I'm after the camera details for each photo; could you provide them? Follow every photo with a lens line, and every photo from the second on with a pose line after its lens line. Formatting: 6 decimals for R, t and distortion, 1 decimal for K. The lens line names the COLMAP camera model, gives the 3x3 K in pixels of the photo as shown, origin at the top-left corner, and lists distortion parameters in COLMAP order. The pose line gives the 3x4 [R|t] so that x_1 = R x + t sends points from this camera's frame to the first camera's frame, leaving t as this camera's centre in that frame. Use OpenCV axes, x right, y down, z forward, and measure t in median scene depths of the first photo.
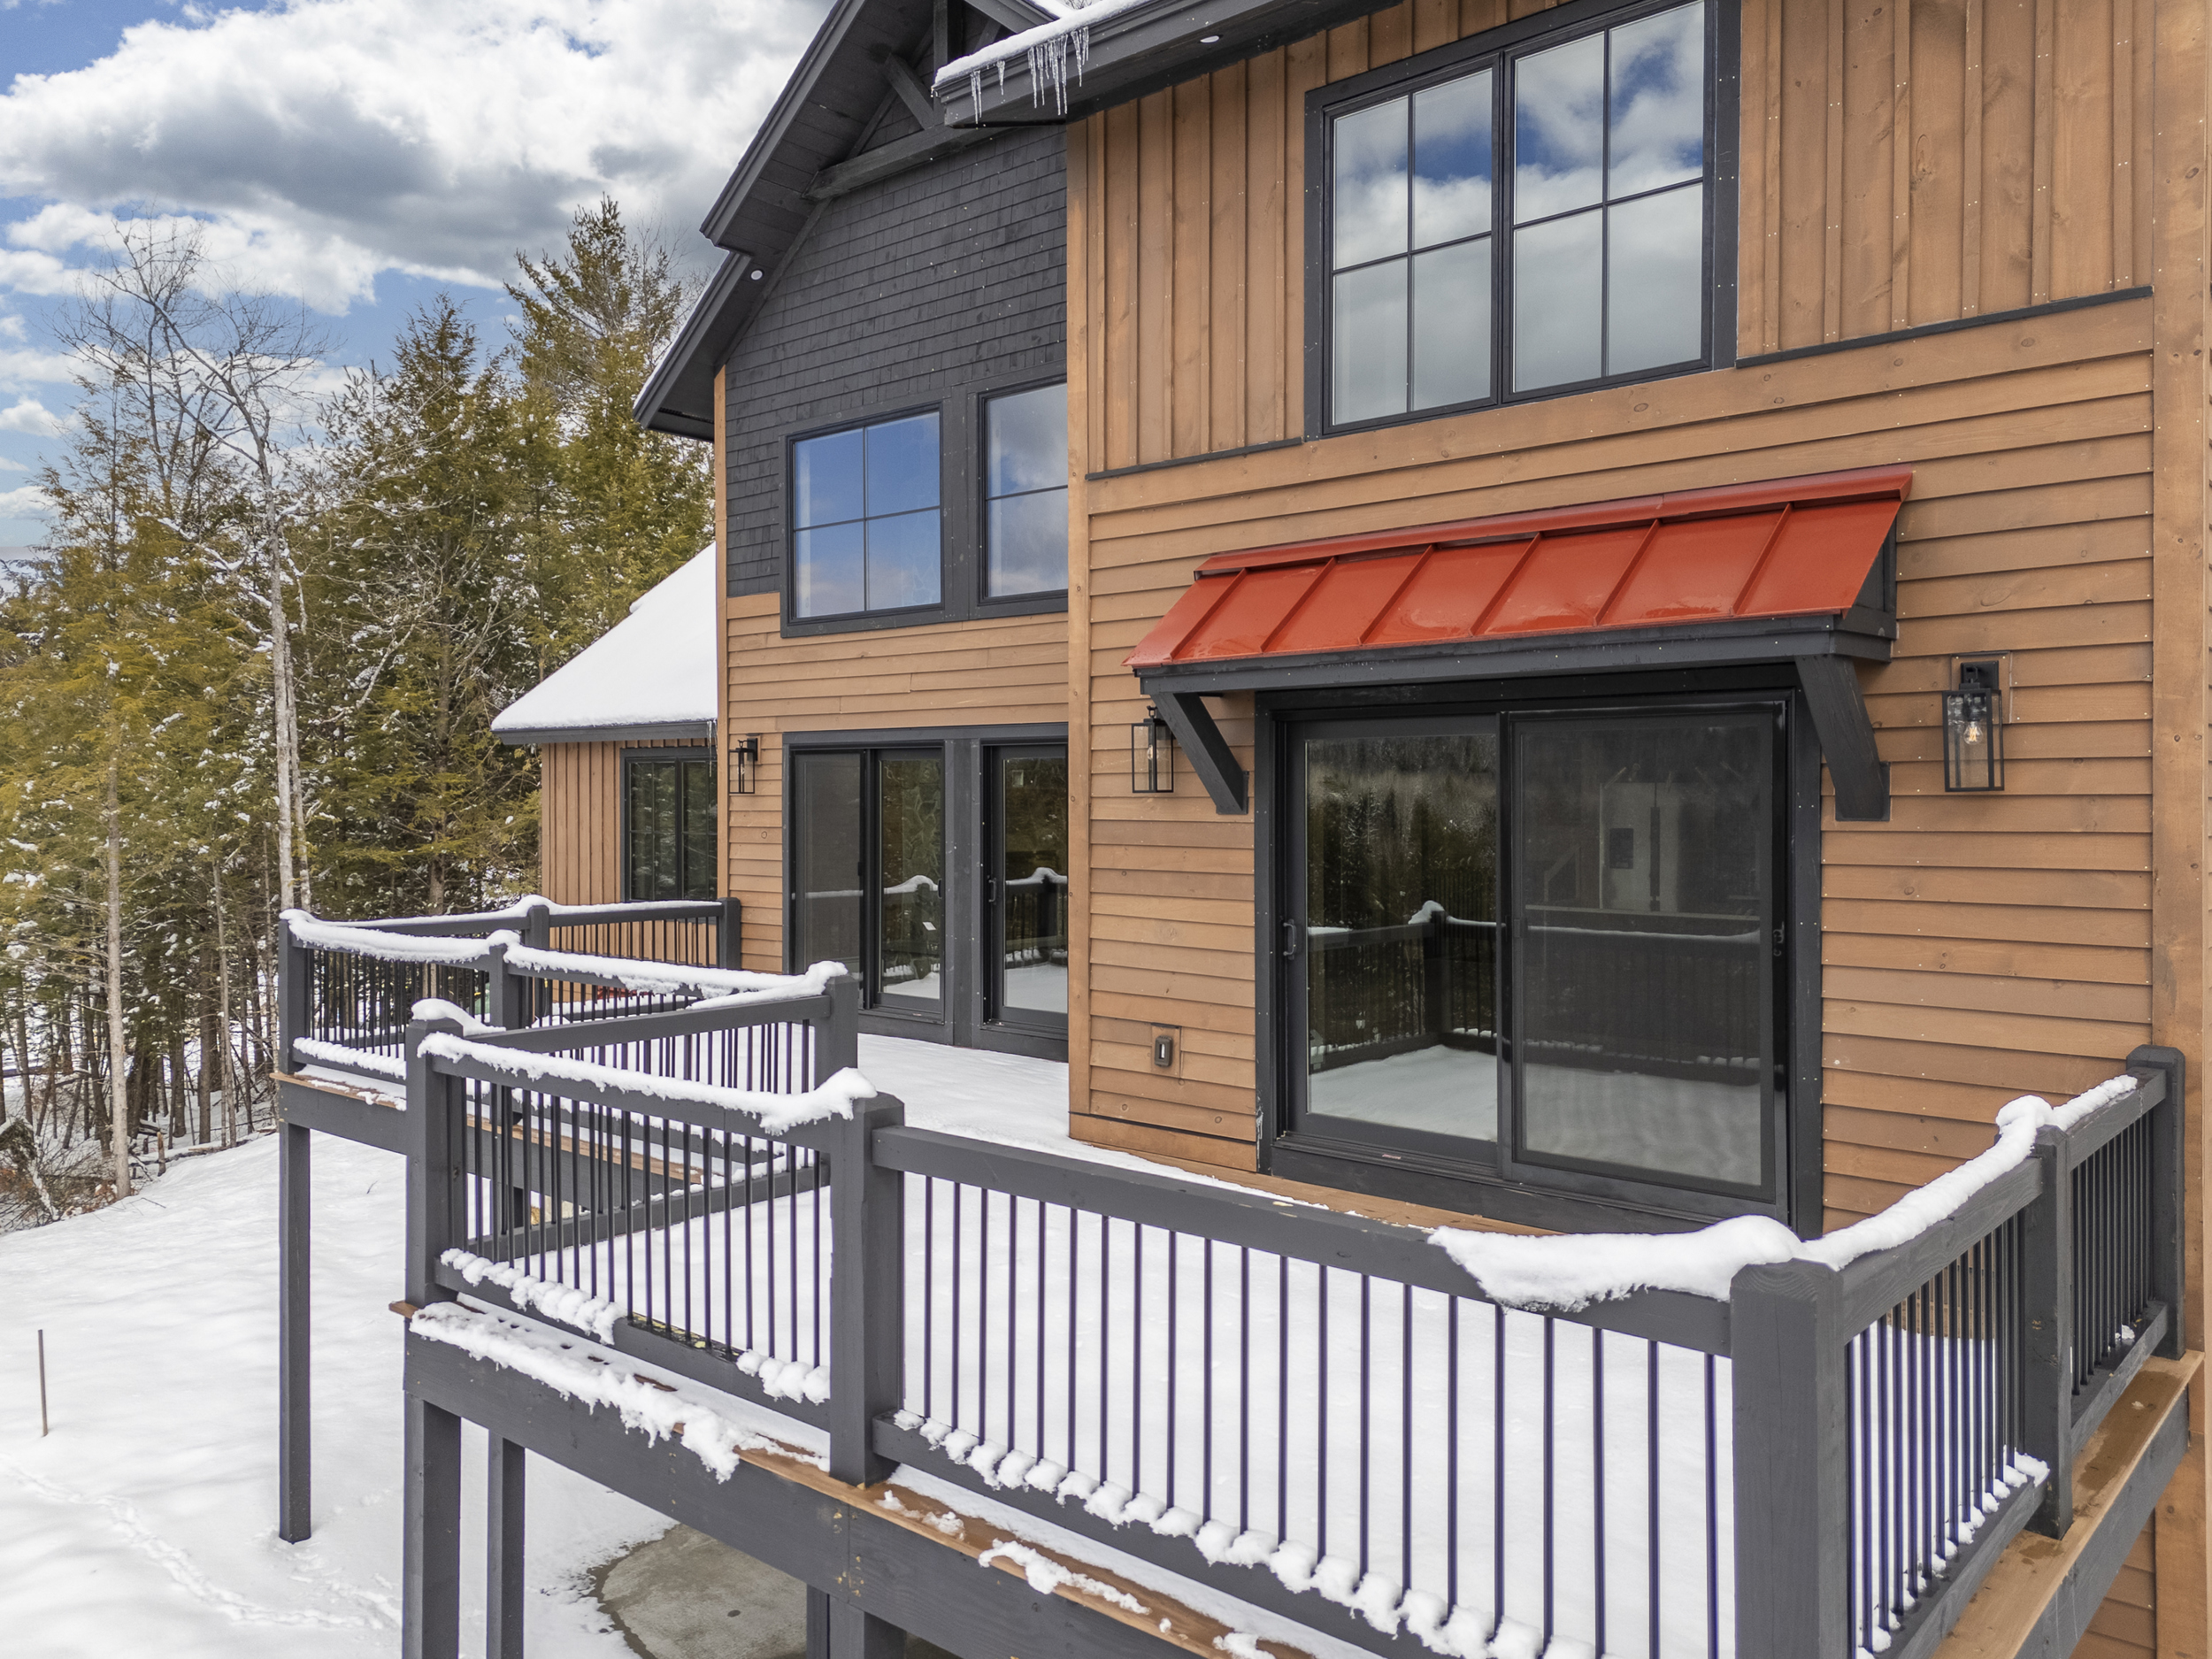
lens RADIAL K [[1606.4, 0, 1163.2], [0, 1606.4, 818.5], [0, 0, 1]] dist [0.058490, -0.042408]
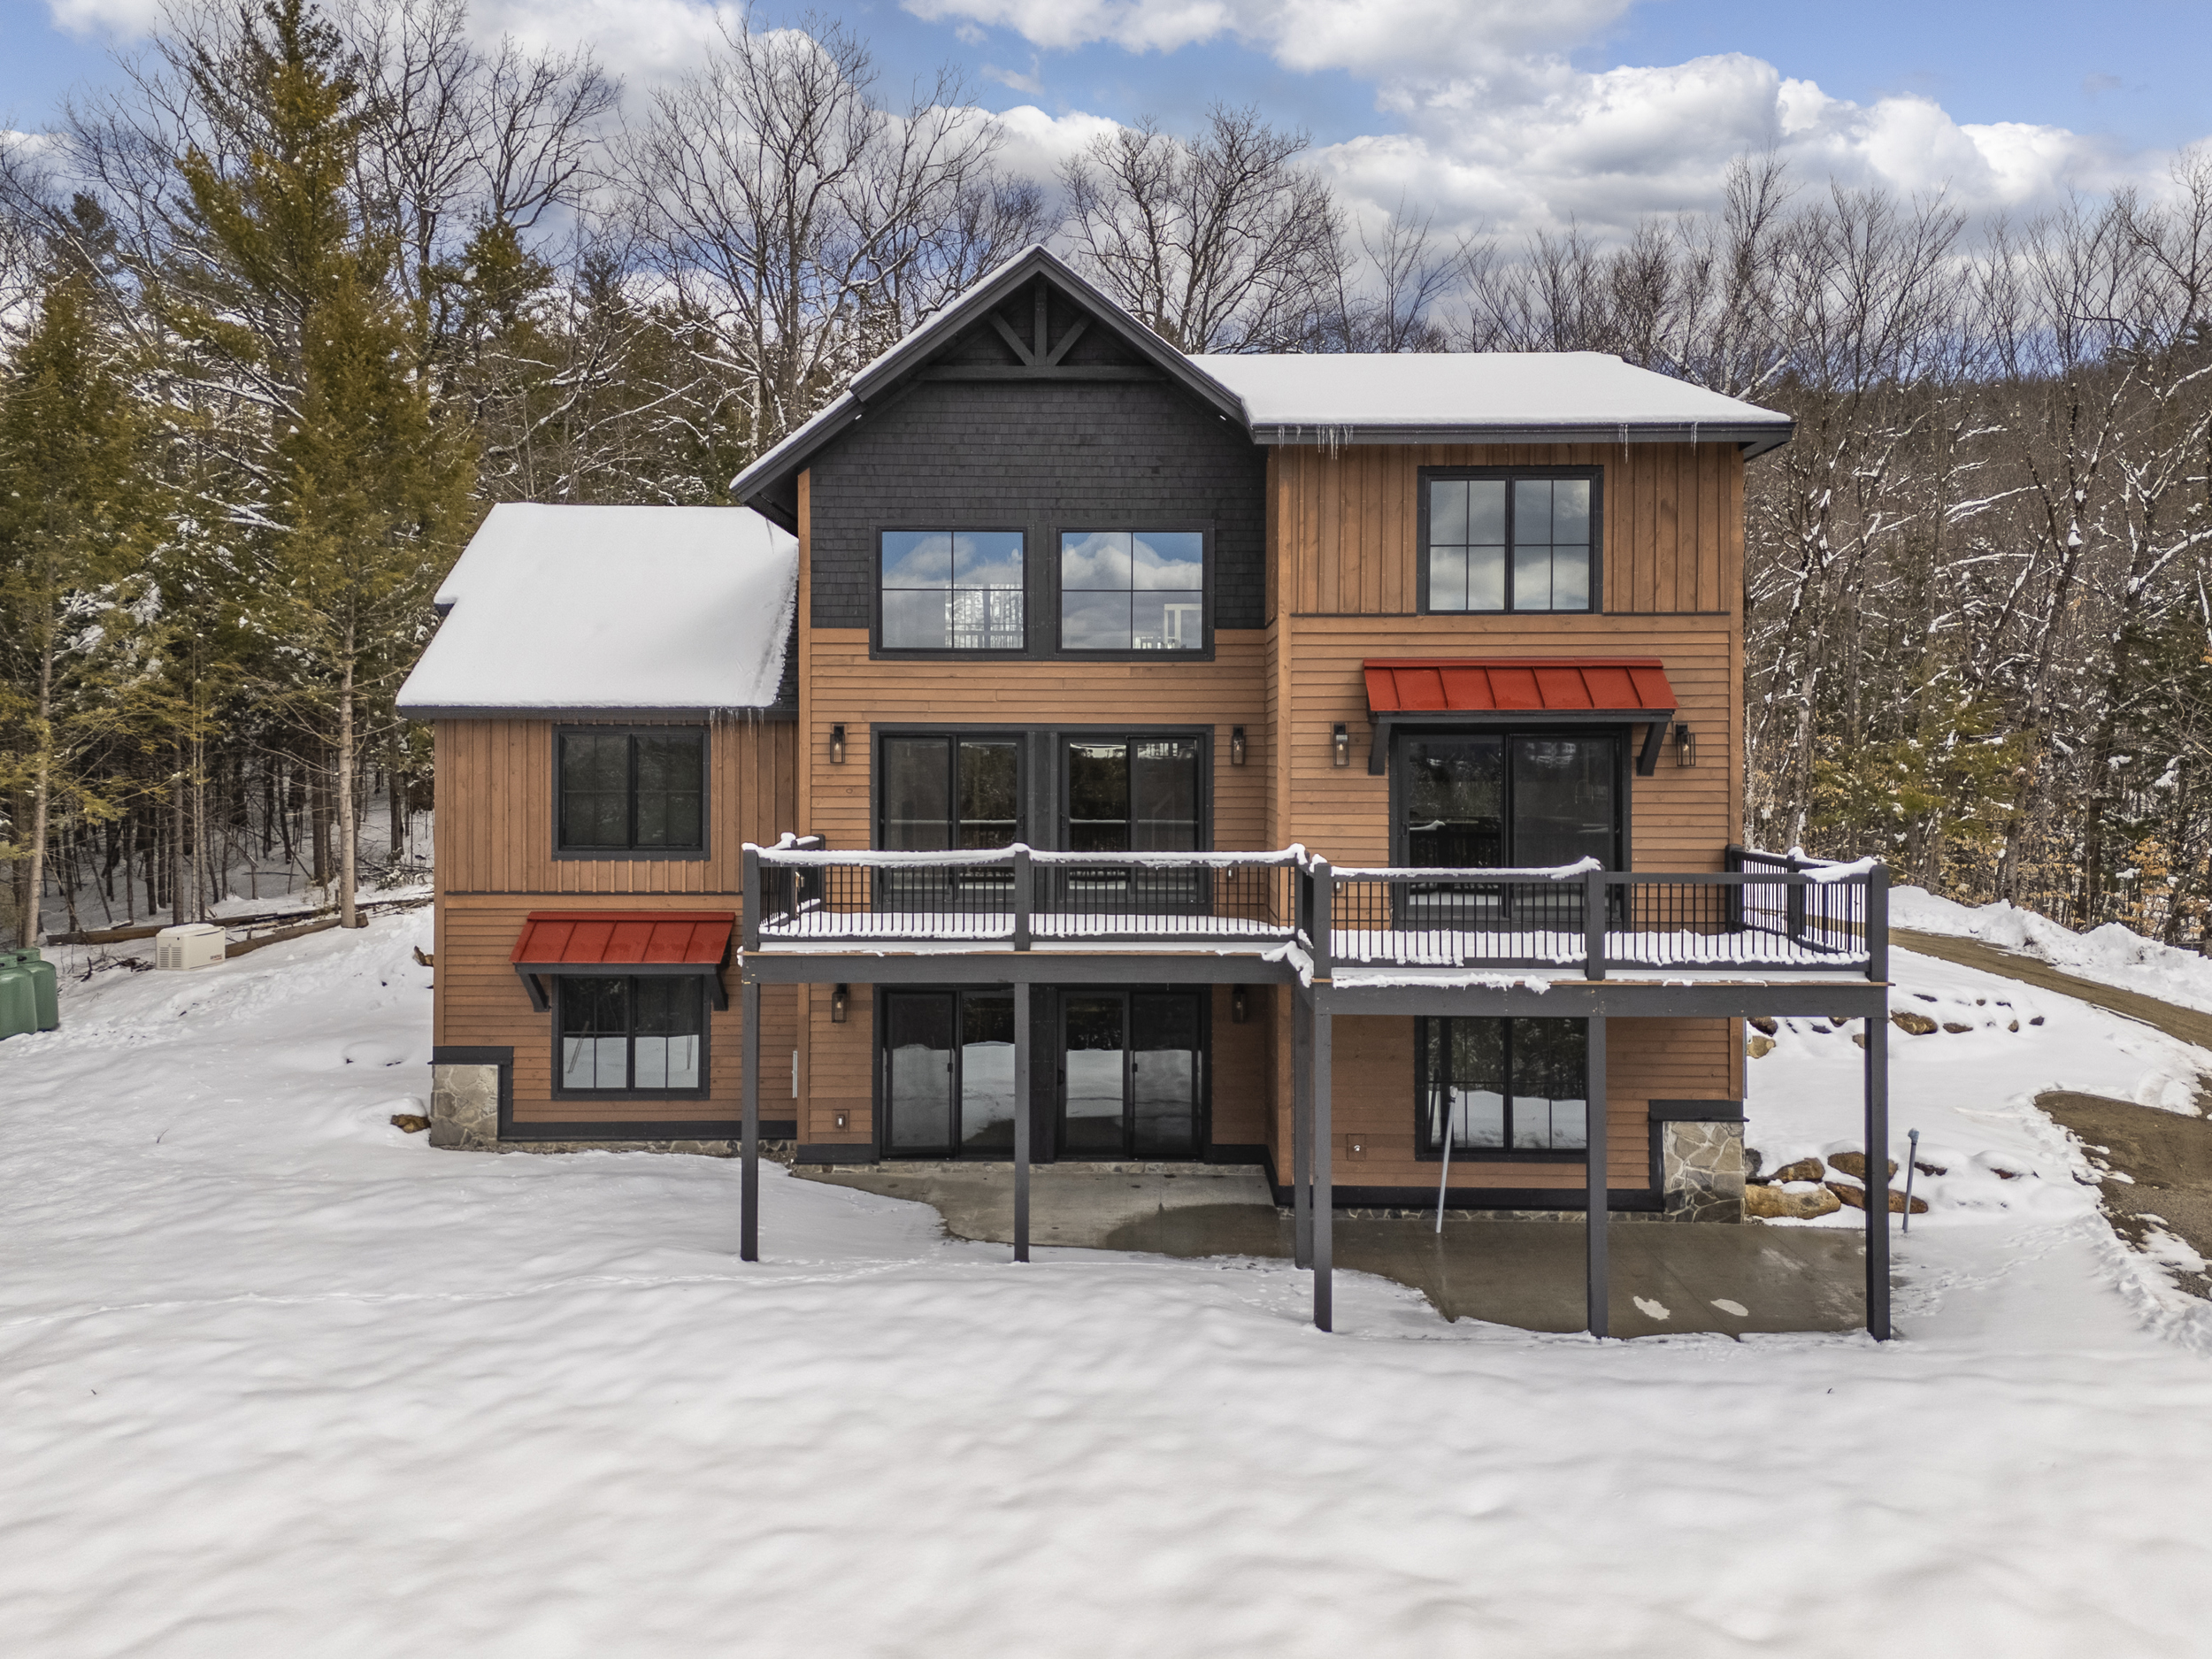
lens RADIAL K [[1598.4, 0, 1120.4], [0, 1598.4, 755.6], [0, 0, 1]] dist [0.057351, -0.041300]
pose [[0.778046, -0.001290, 0.628206, -1.113621], [0.006707, 0.999958, -0.006253, -0.012801], [-0.628171, 0.009078, 0.778022, -0.347380]]
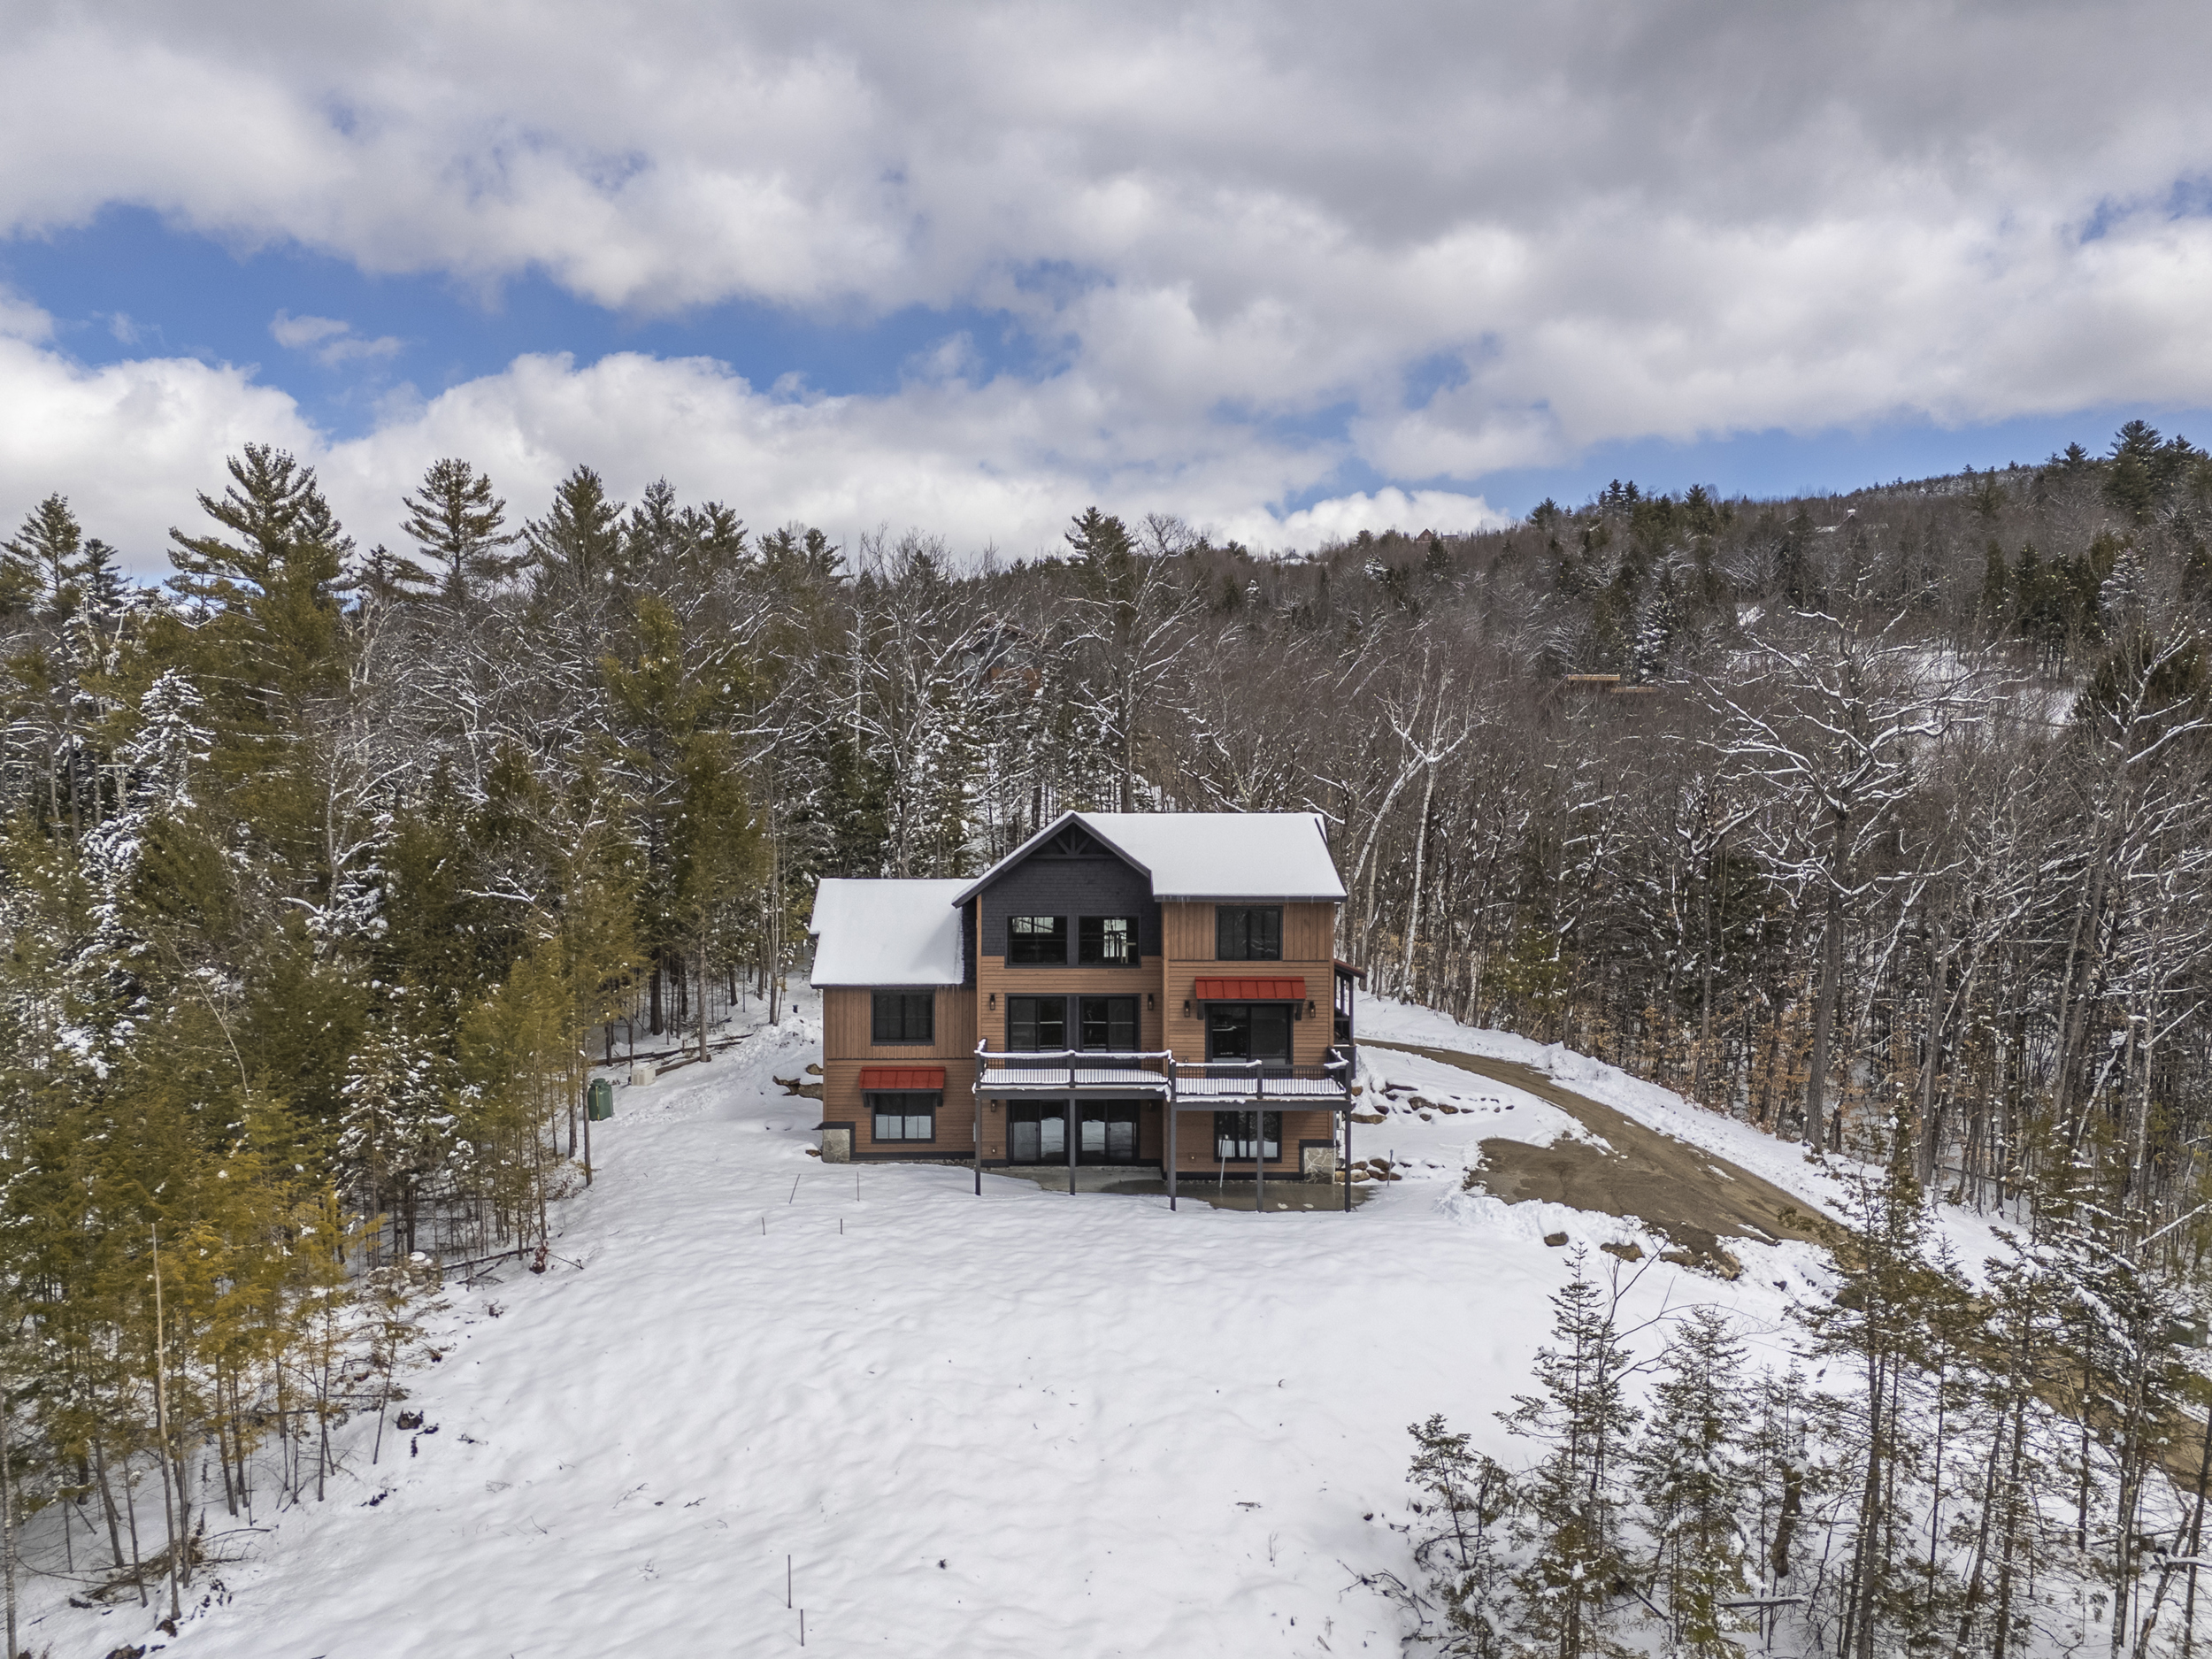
lens RADIAL K [[1563.1, 0, 1109.8], [0, 1563.1, 836.4], [0, 0, 1]] dist [0.048829, -0.047099]
pose [[0.760843, -0.005063, 0.648917, -2.749893], [0.008466, 0.999962, -0.002123, -0.466711], [-0.648881, 0.007109, 0.760856, -2.226670]]
